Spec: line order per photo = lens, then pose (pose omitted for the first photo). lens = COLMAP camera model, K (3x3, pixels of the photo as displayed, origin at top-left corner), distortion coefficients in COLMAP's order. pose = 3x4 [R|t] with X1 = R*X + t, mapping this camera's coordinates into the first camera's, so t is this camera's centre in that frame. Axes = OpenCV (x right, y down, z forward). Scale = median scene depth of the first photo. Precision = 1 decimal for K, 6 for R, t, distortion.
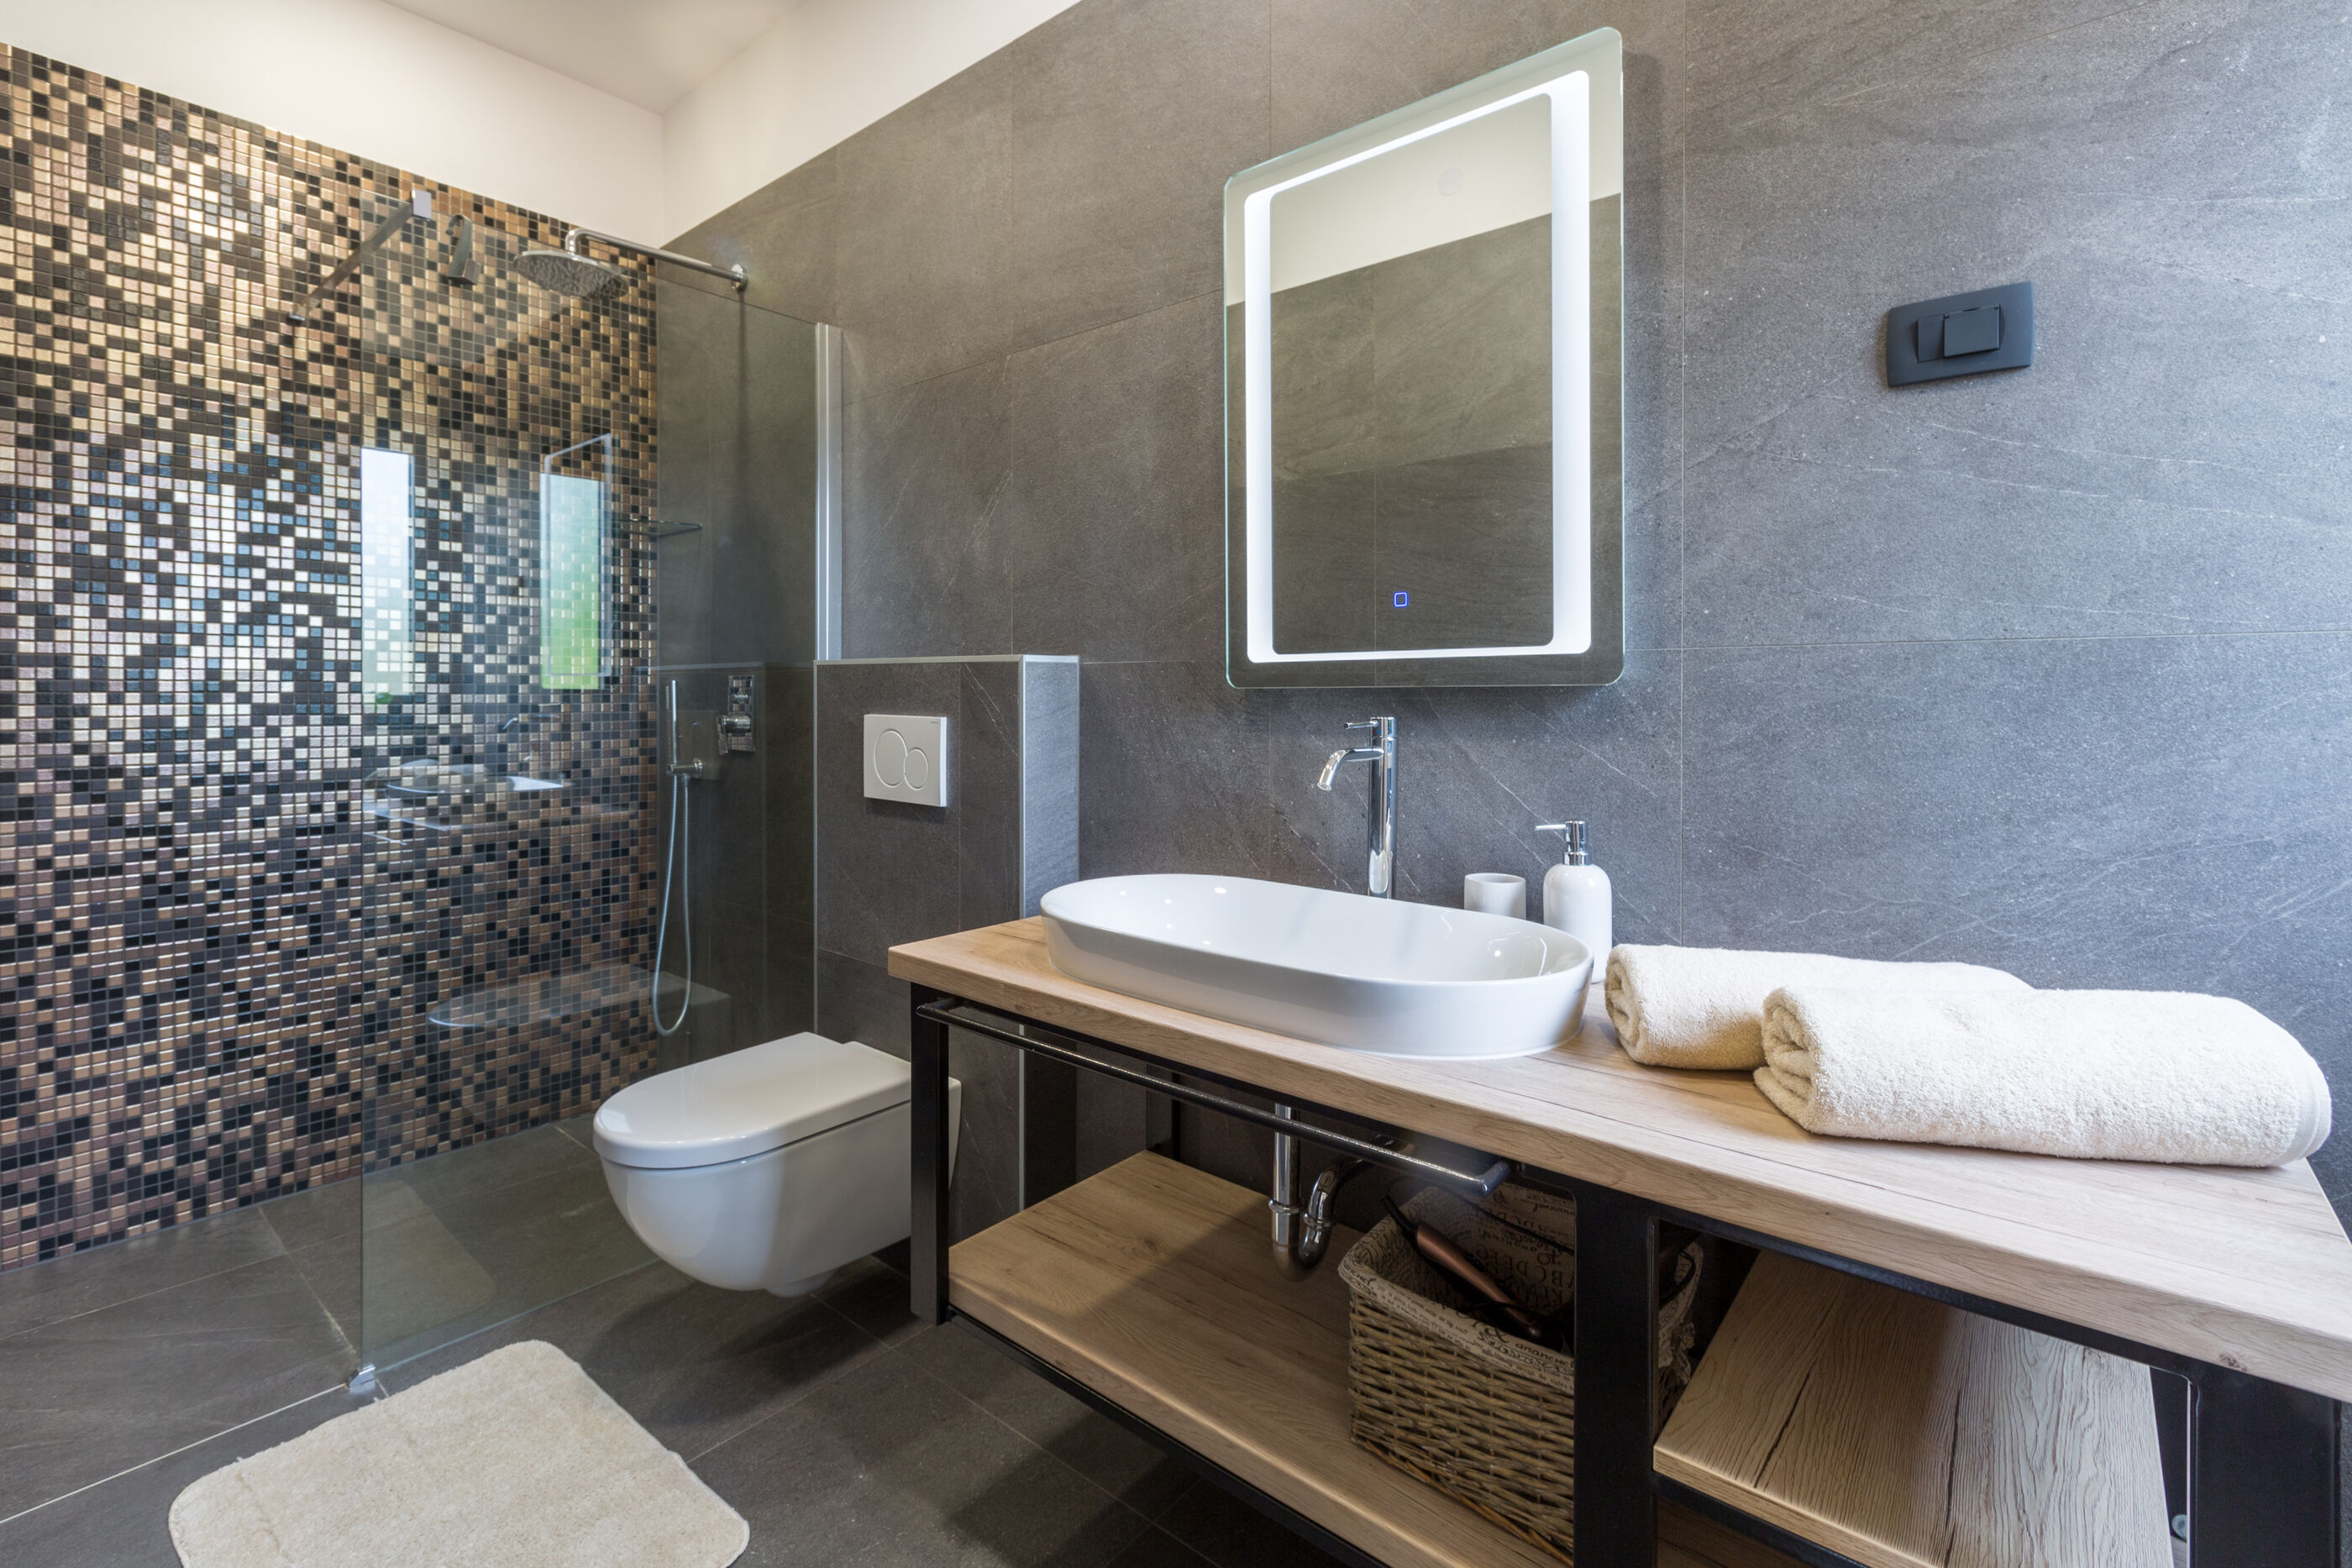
lens RADIAL K [[1058.3, 0, 1176.0], [0, 1058.3, 693.8], [0, 0, 1]] dist [-0.000446, -0.000005]
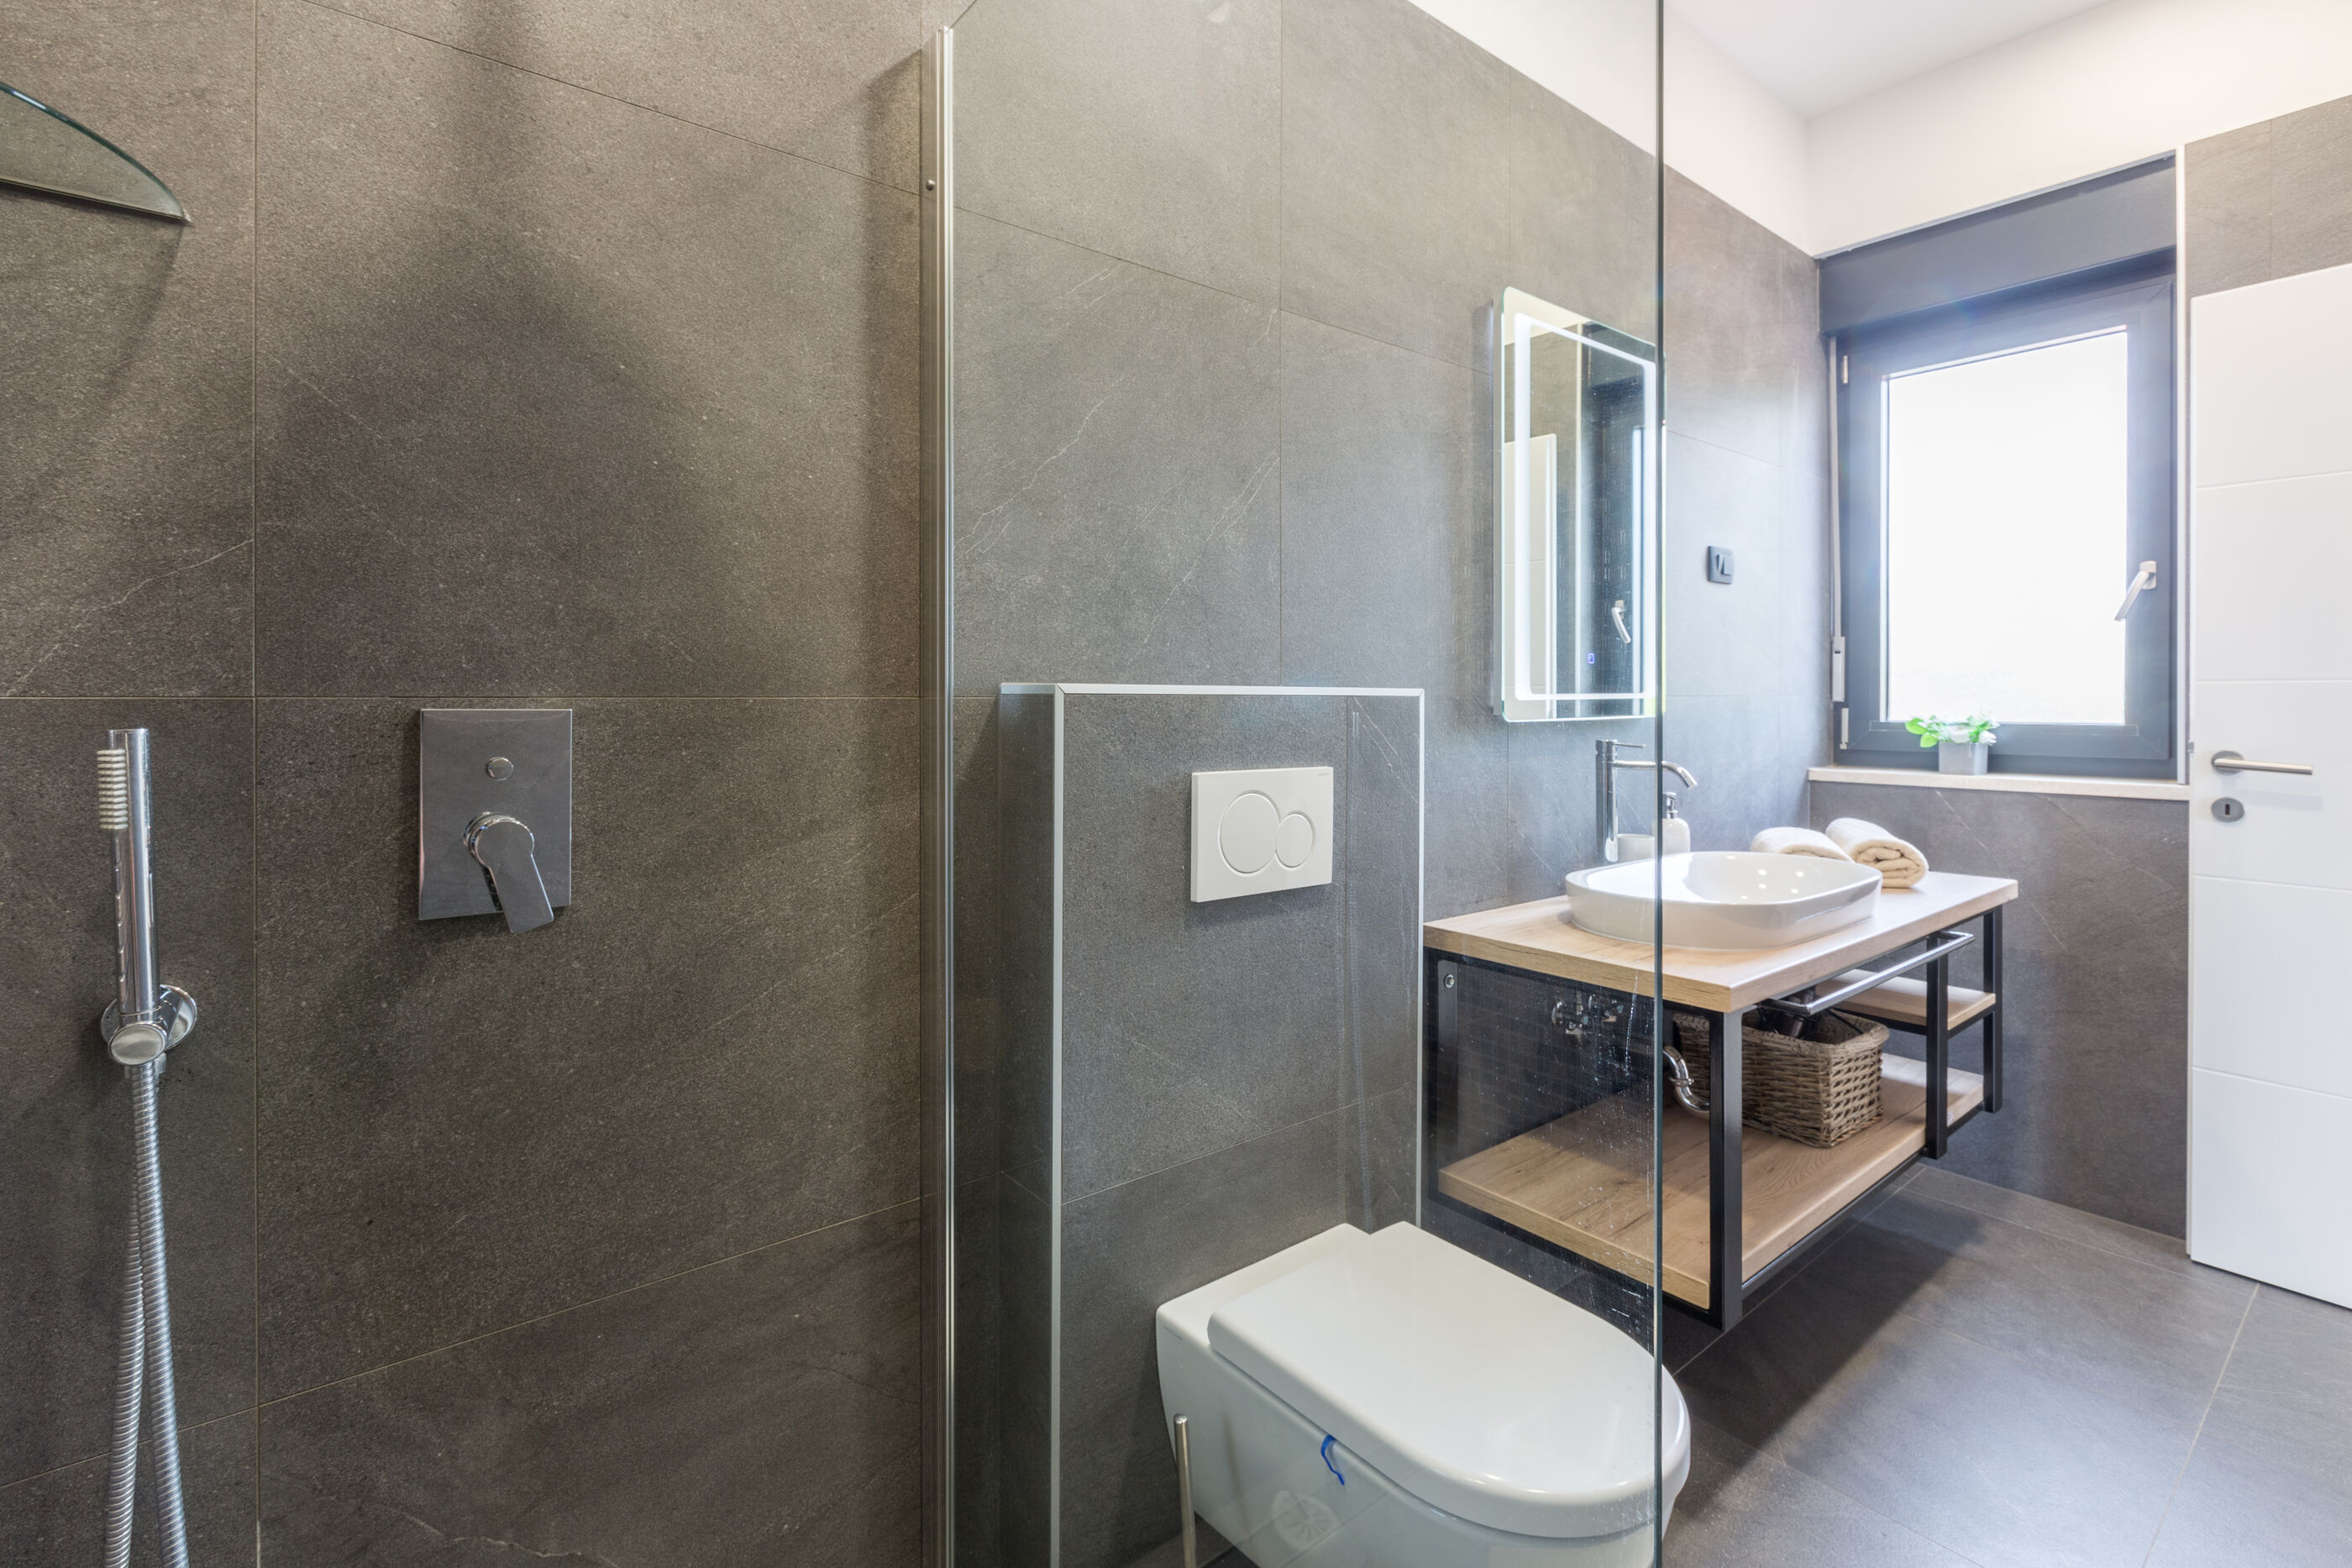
lens RADIAL K [[1058.3, 0, 1176.0], [0, 1058.3, 693.8], [0, 0, 1]] dist [-0.000446, -0.000005]
pose [[0.195194, -0.001760, 0.980763, -0.978218], [-0.000915, 0.999998, 0.001977, -0.032003], [-0.980764, -0.001283, 0.195192, 0.940485]]
